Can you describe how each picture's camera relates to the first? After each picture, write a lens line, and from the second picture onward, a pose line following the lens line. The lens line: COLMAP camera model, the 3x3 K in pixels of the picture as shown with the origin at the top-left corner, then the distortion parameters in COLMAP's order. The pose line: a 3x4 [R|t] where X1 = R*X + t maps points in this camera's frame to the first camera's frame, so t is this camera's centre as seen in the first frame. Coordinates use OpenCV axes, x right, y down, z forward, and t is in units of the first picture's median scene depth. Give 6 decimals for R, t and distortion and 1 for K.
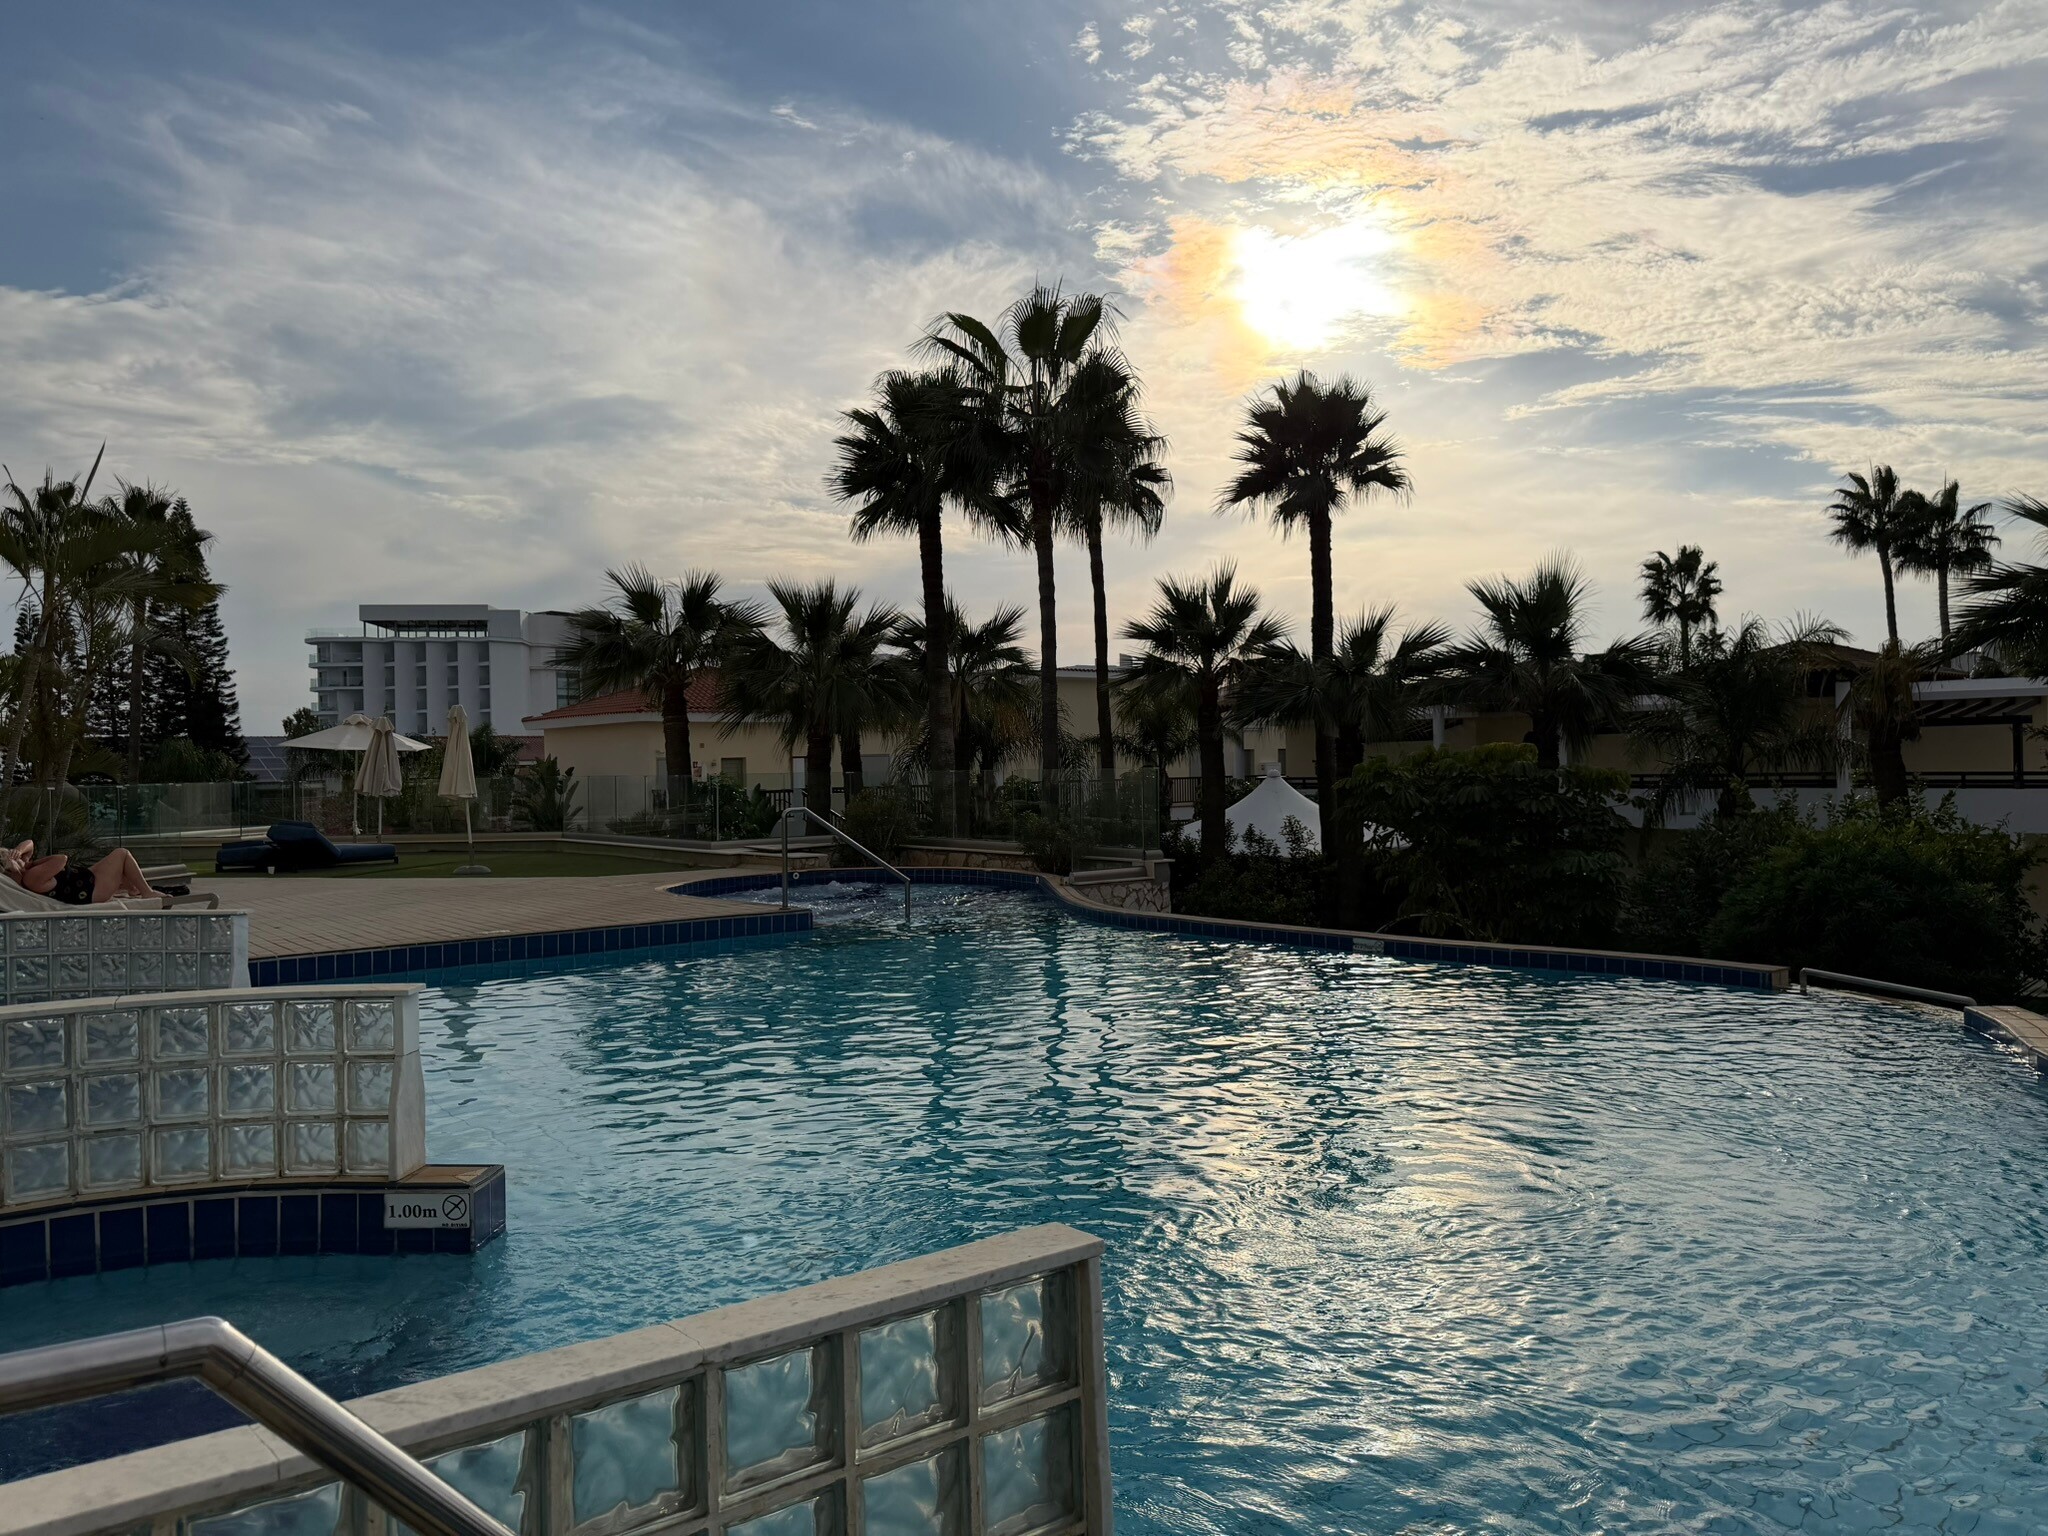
lens RADIAL K [[1429.2, 0, 1024.0], [0, 1429.2, 768.0], [0, 0, 1]] dist [0.102885, -0.164143]
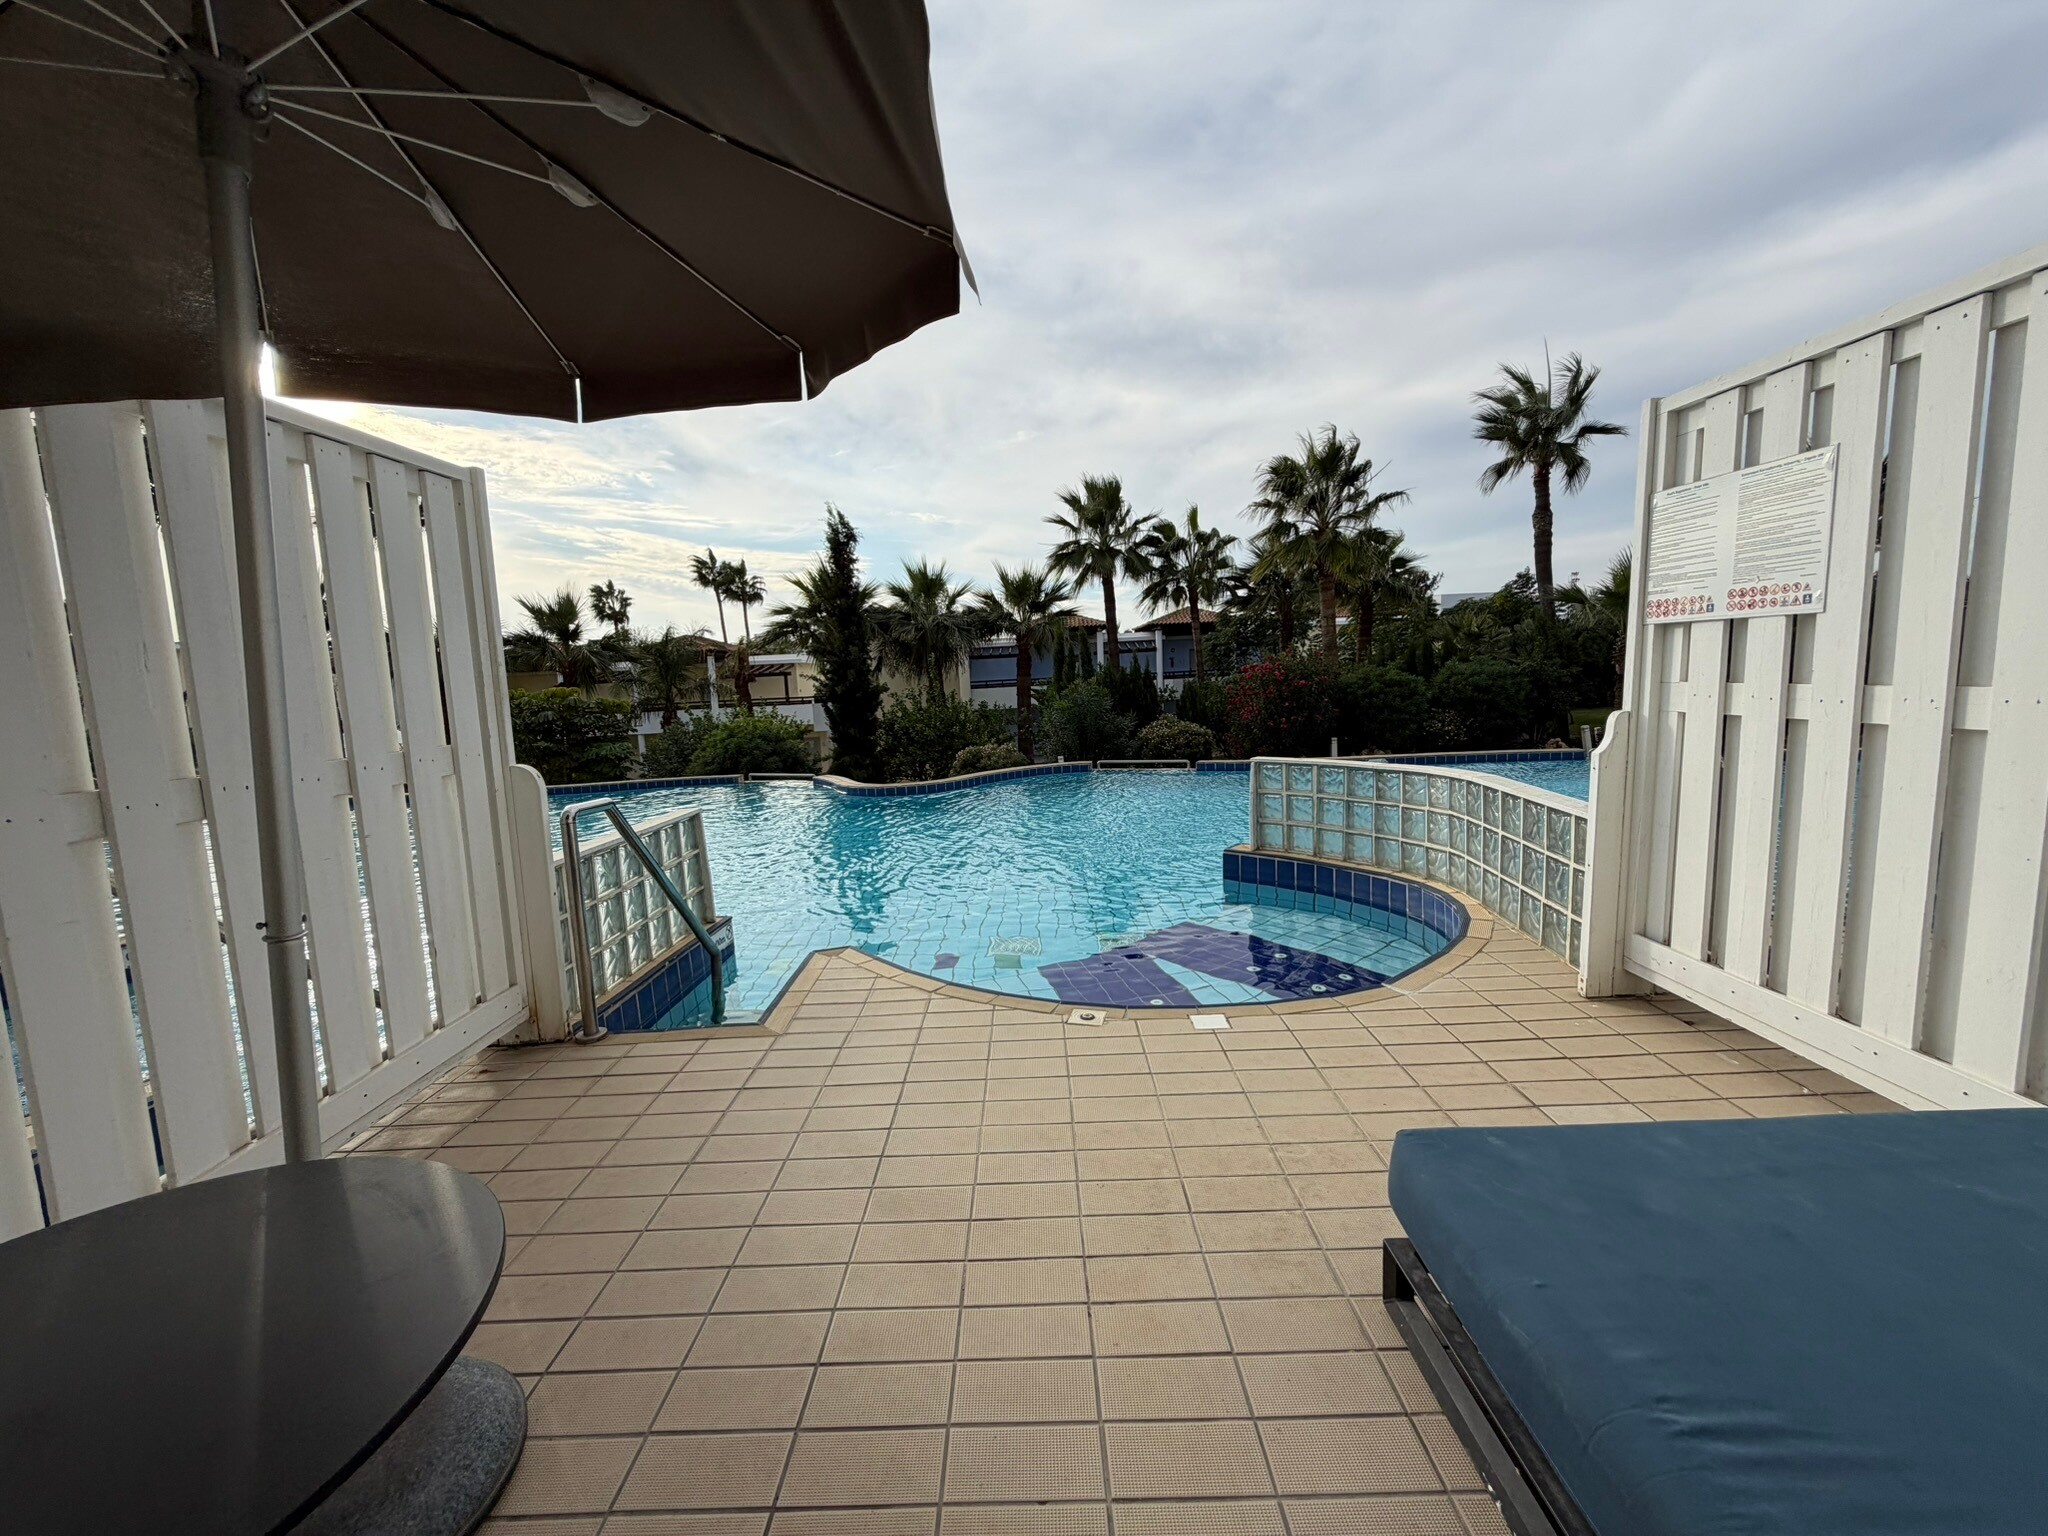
lens RADIAL K [[813.2, 0, 1012.3], [0, 813.2, 769.2], [0, 0, 1]] dist [0.001196, 0.000024]
pose [[0.627751, -0.100786, 0.771862, -0.078301], [0.040029, 0.994450, 0.097296, 0.005126], [-0.777384, -0.030181, 0.628302, -0.063784]]
